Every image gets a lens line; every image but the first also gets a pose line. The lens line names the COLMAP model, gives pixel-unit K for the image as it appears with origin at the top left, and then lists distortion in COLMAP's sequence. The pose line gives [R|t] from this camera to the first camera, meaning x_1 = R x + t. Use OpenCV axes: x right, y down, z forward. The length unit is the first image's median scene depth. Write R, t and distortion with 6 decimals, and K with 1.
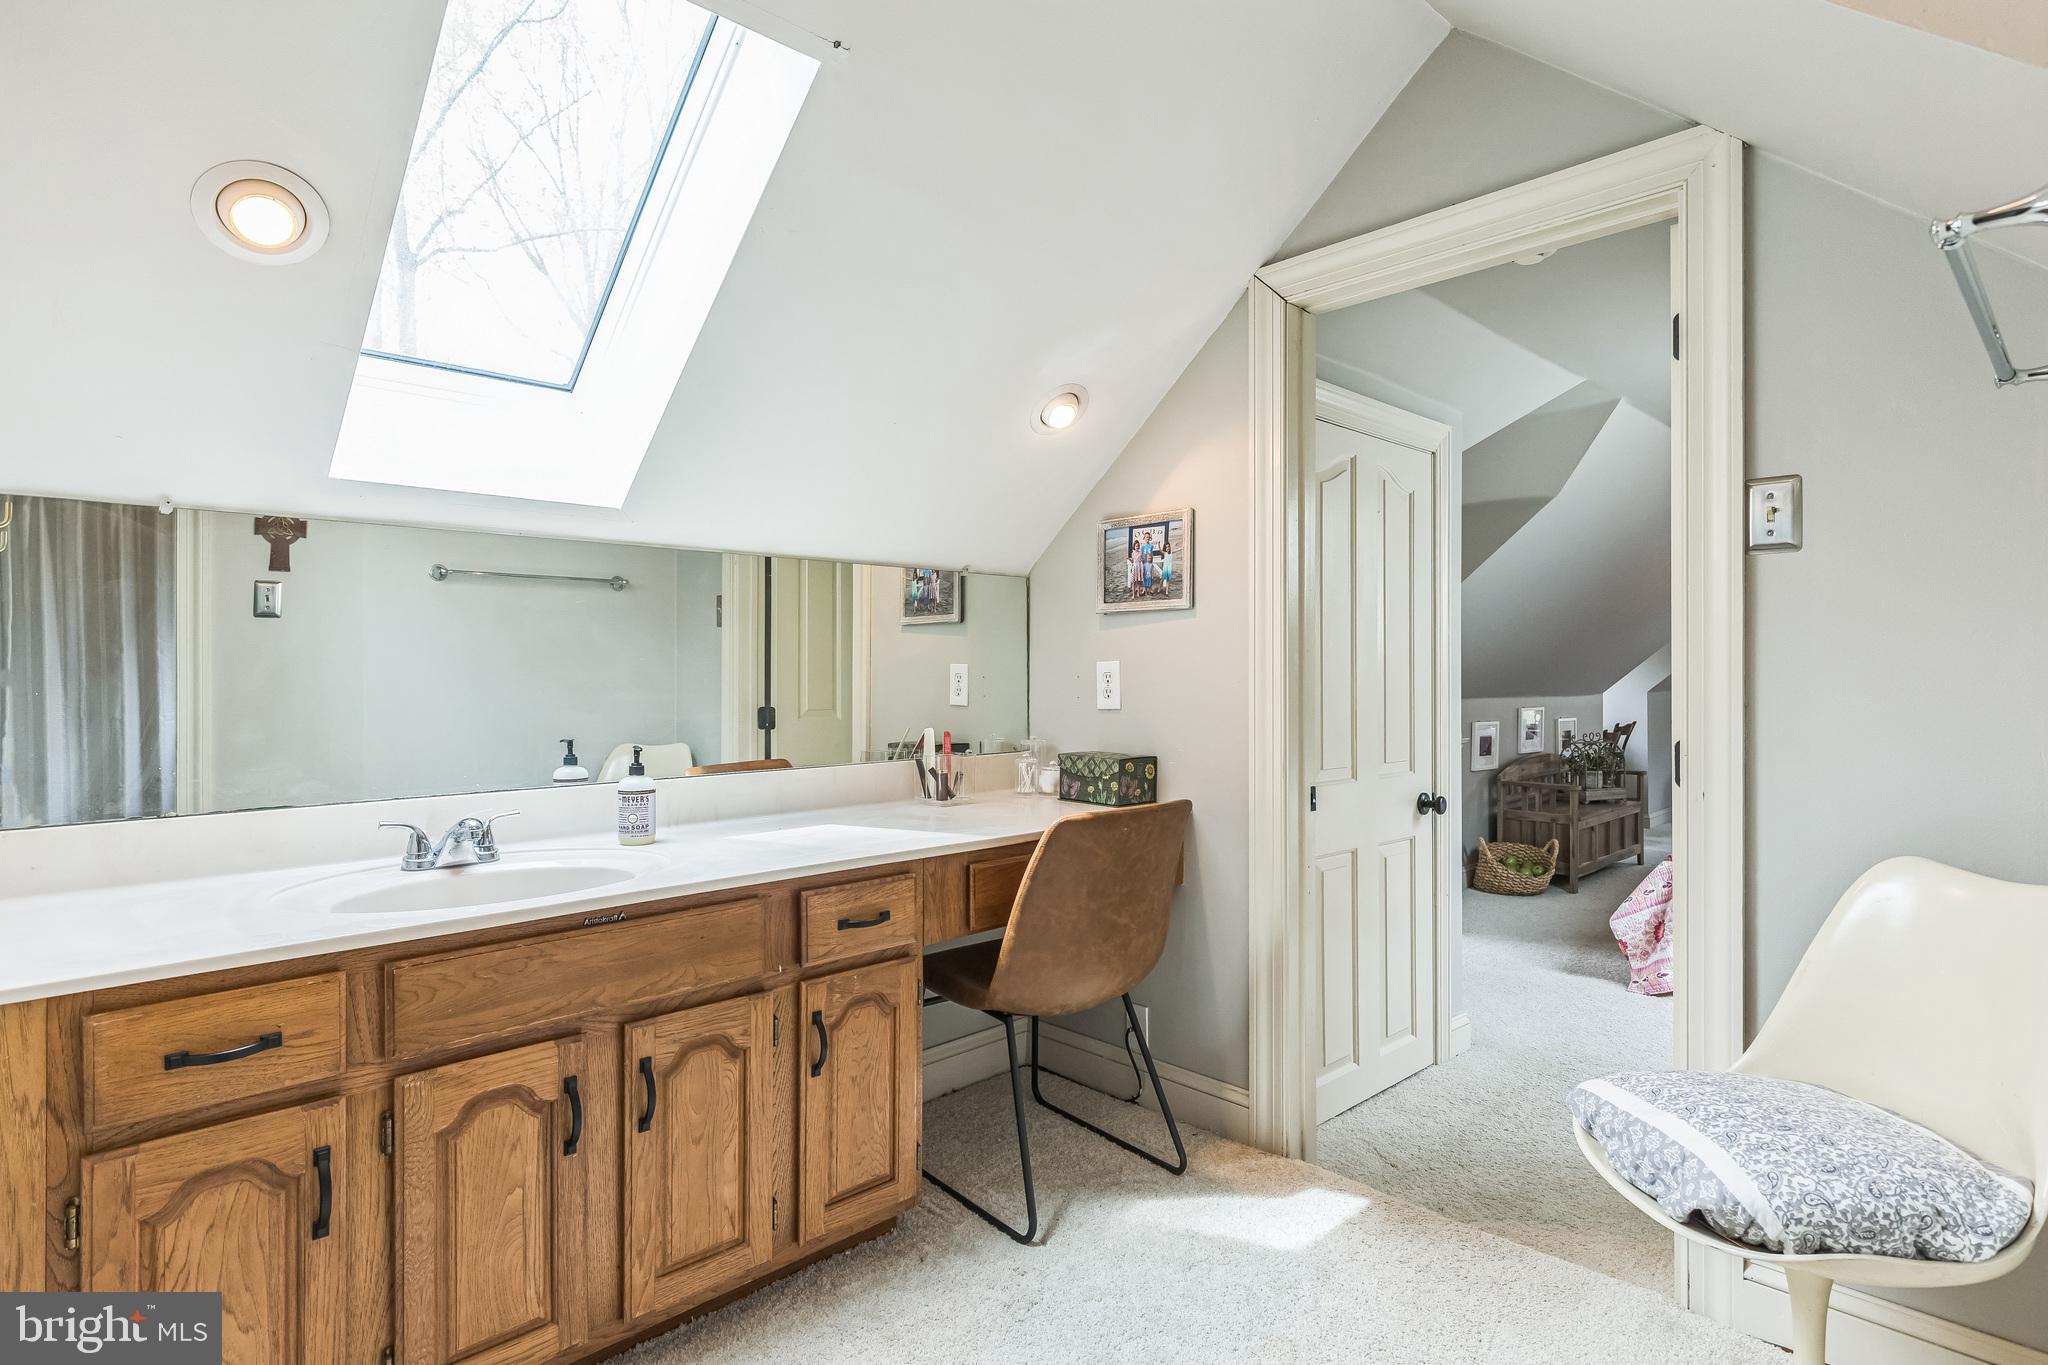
lens RADIAL K [[1042.2, 0, 1024.0], [0, 1042.2, 682.5], [0, 0, 1]] dist [0.000870, 0.000080]
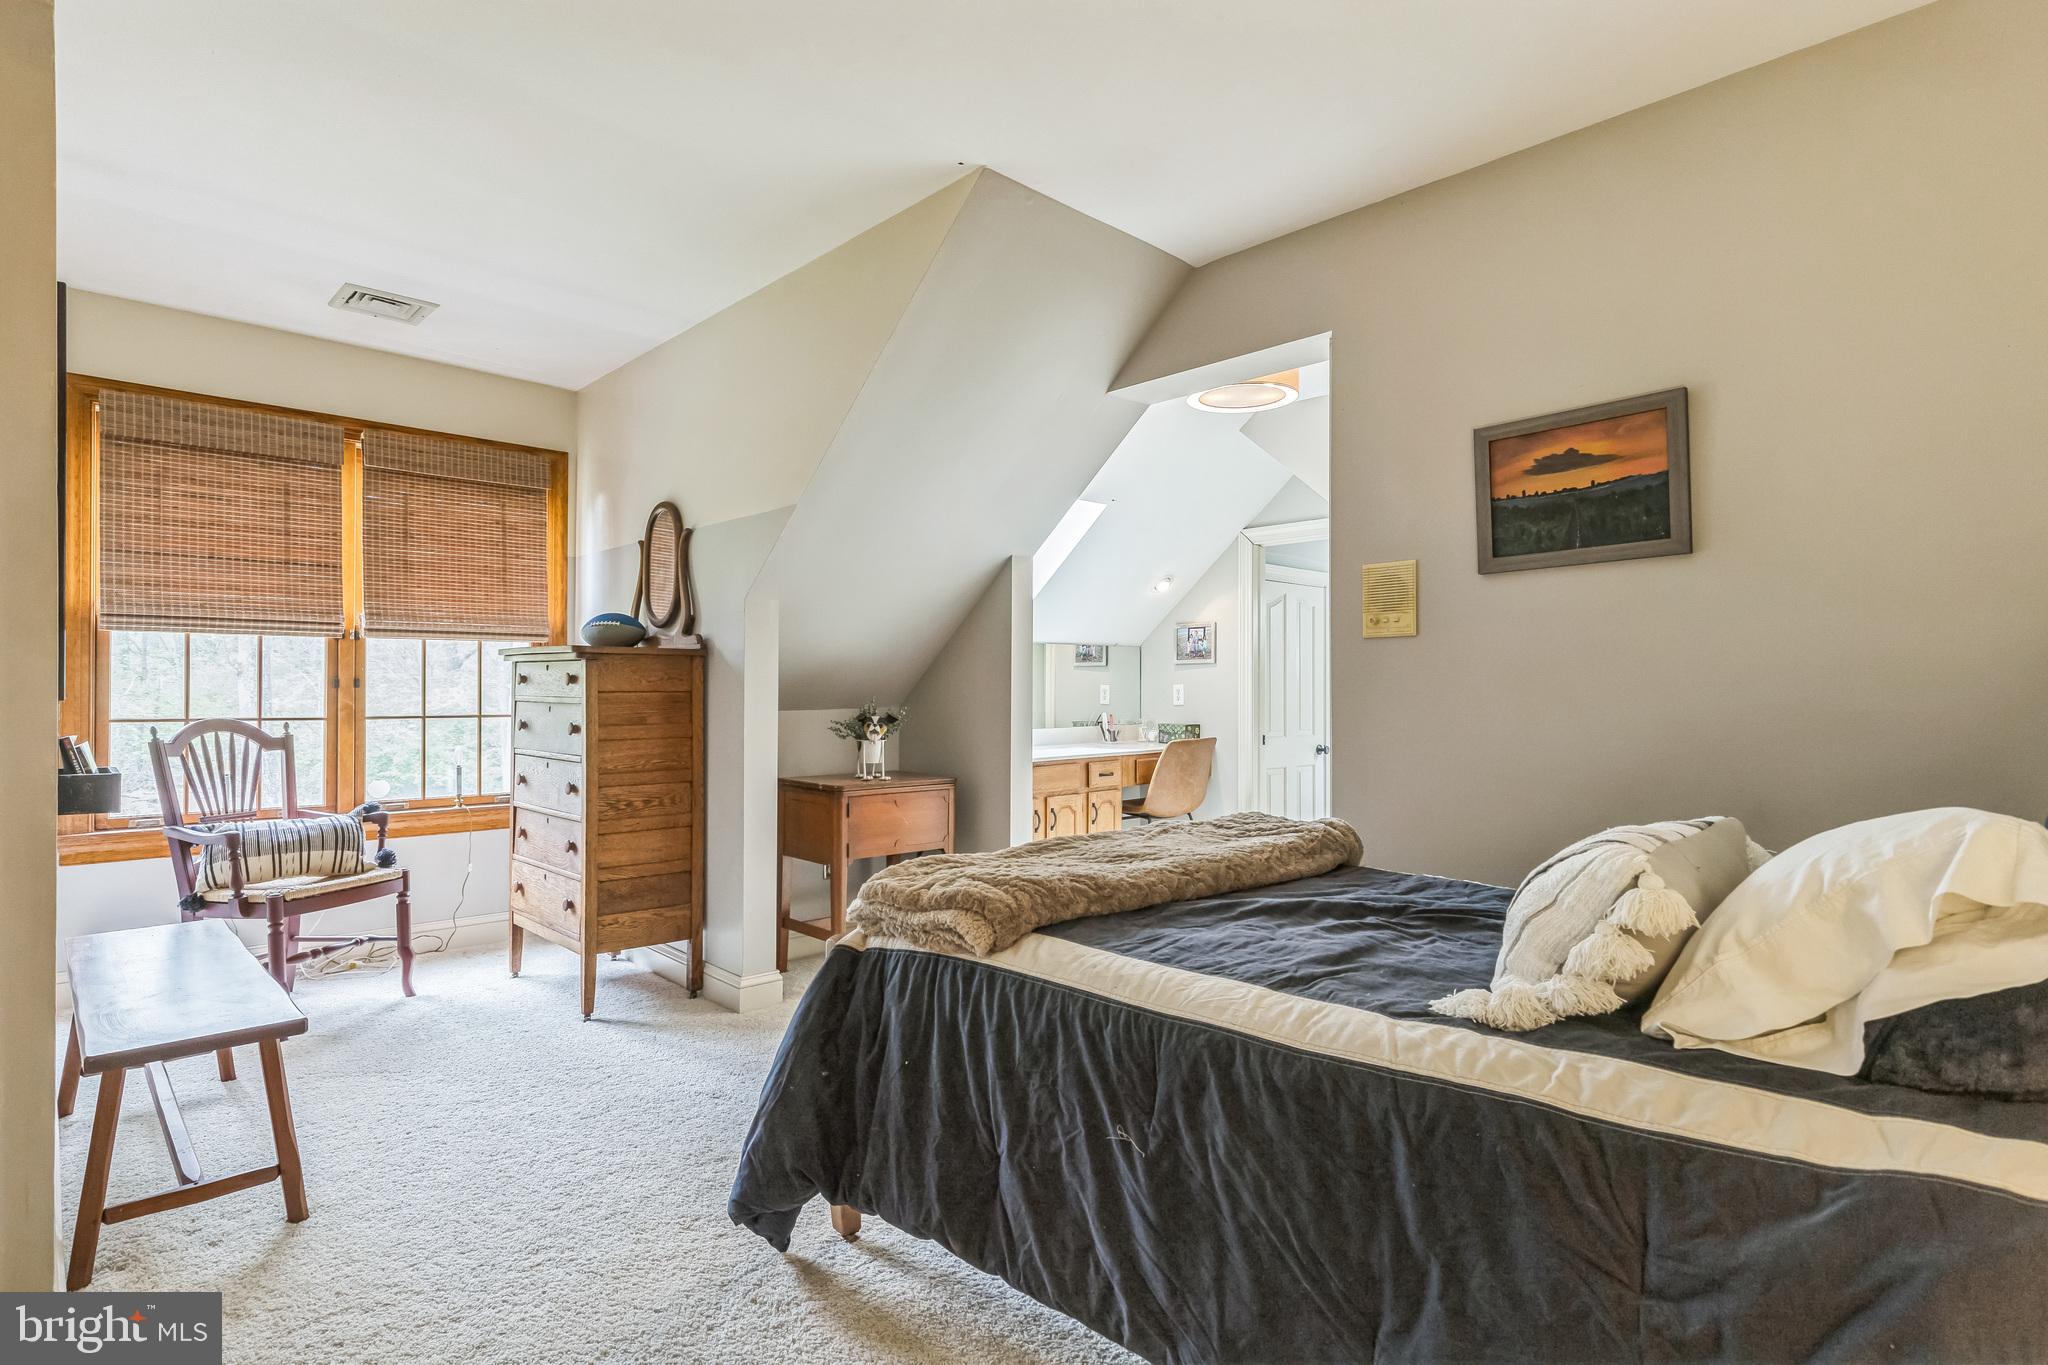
lens RADIAL K [[1042.2, 0, 1024.0], [0, 1042.2, 682.5], [0, 0, 1]] dist [0.000870, 0.000080]
pose [[0.999989, 0.000983, 0.004615, -0.294910], [-0.000918, 0.999902, -0.013997, 0.008708], [-0.004628, 0.013993, 0.999891, -1.425951]]
